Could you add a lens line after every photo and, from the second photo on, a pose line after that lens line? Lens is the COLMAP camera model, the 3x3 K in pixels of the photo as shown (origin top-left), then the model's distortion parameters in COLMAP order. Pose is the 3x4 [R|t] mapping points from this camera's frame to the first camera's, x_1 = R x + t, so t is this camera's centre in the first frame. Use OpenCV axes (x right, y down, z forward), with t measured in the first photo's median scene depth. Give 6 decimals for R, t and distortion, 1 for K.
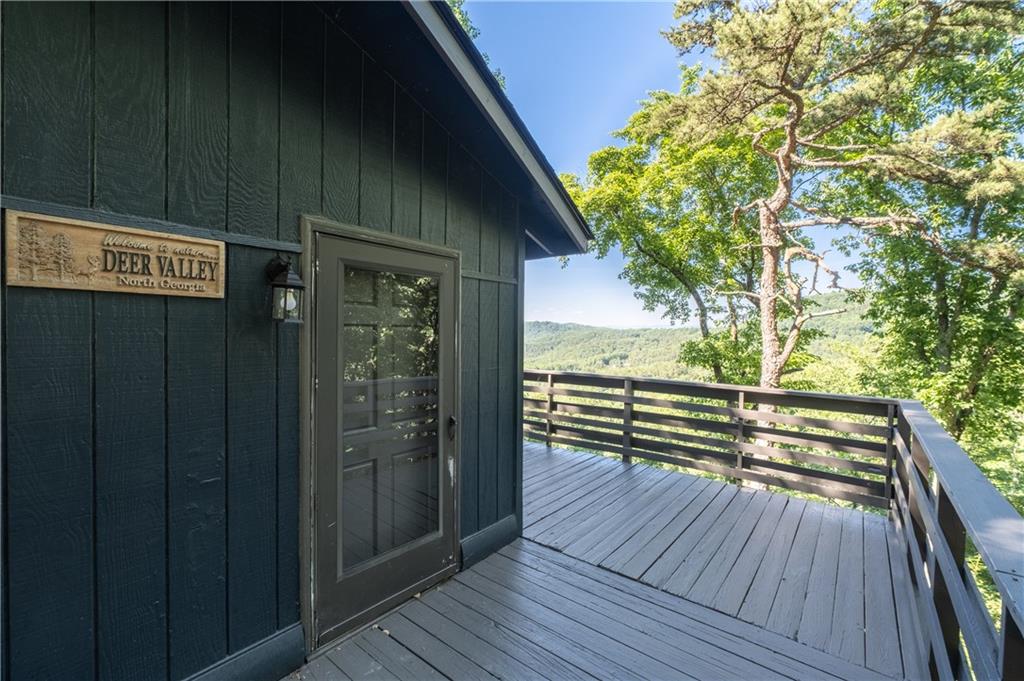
lens RADIAL K [[435.7, 0, 512.0], [0, 435.7, 340.5], [0, 0, 1]] dist [-0.001501, 0.000083]
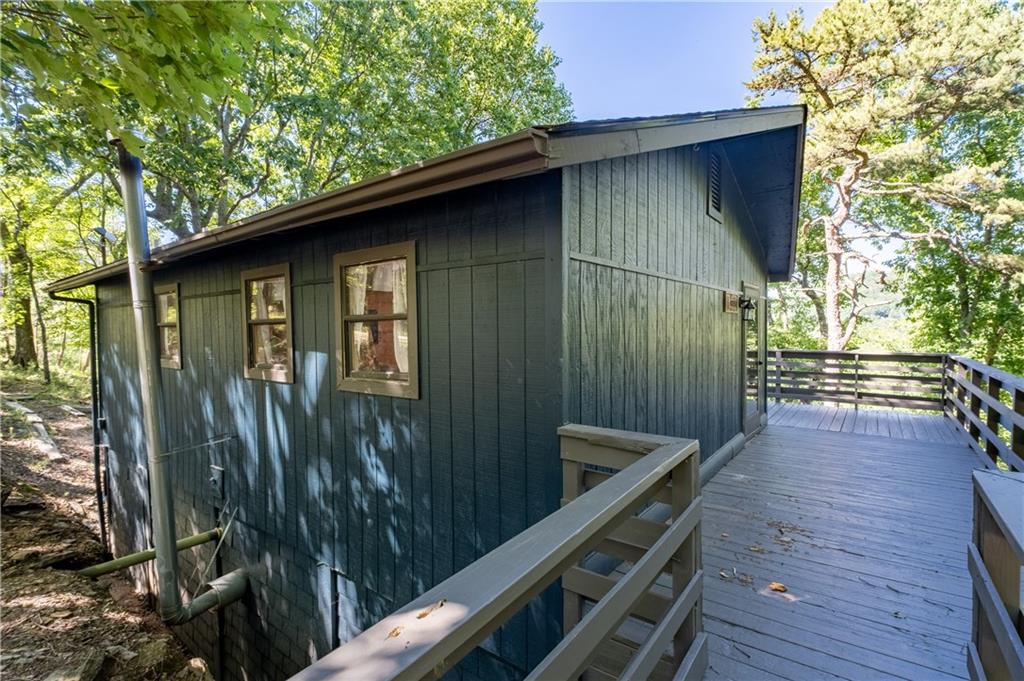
lens RADIAL K [[478.7, 0, 512.0], [0, 478.7, 340.5], [0, 0, 1]] dist [-0.001573, -0.000109]
pose [[0.999298, -0.025553, 0.027394, -0.378694], [0.025243, 0.999614, 0.011578, 0.001758], [-0.027679, -0.010879, 0.999558, -0.365301]]
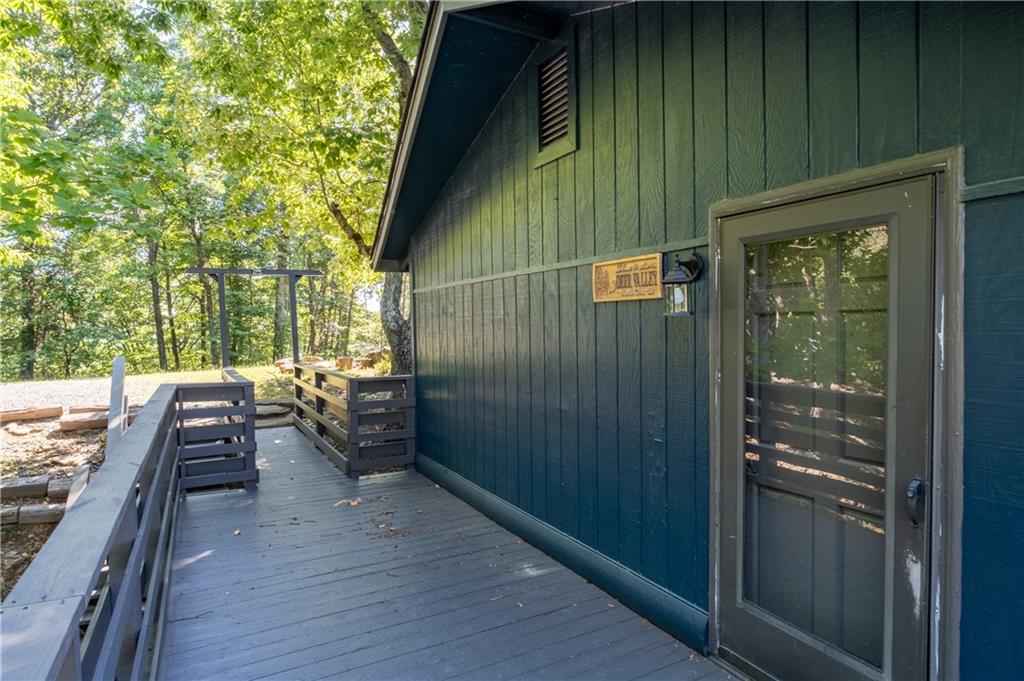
lens RADIAL K [[590.5, 0, 512.0], [0, 590.5, 340.5], [0, 0, 1]] dist [-0.006773, 0.002290]
pose [[-0.392040, 0.015527, -0.919817, 0.185004], [-0.007169, 0.999776, 0.019932, -0.000925], [0.919920, 0.014408, -0.391840, 0.221655]]
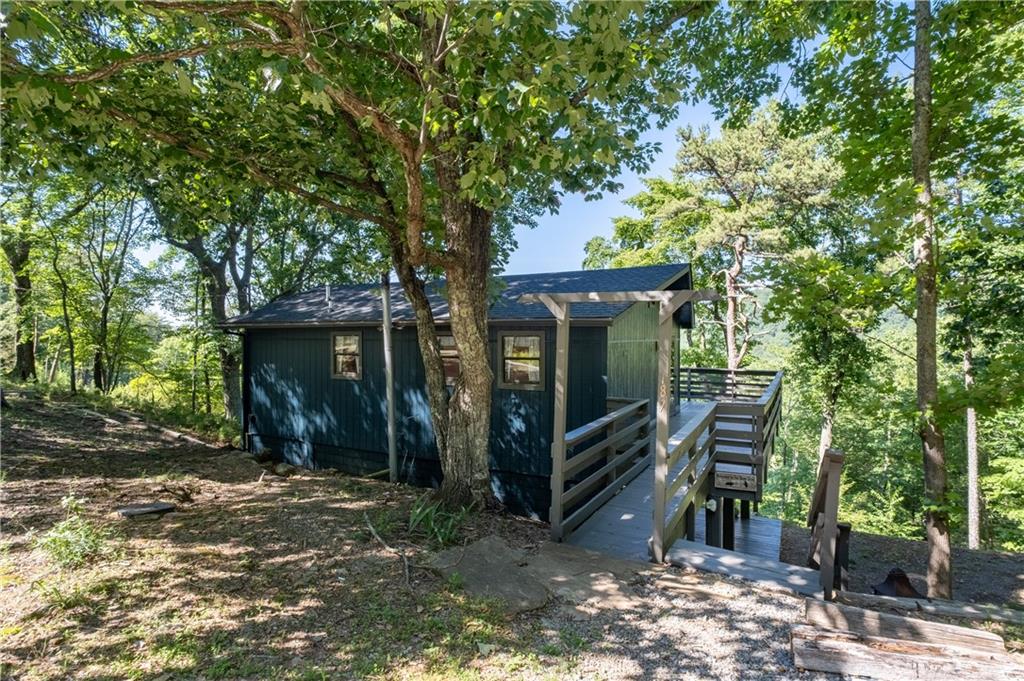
lens RADIAL K [[534.6, 0, 512.0], [0, 534.6, 340.5], [0, 0, 1]] dist [-0.000798, -0.000068]
pose [[0.983584, -0.015071, 0.179819, -0.648498], [0.015828, 0.999871, -0.002773, -0.040749], [-0.179754, 0.005574, 0.983696, -0.932771]]
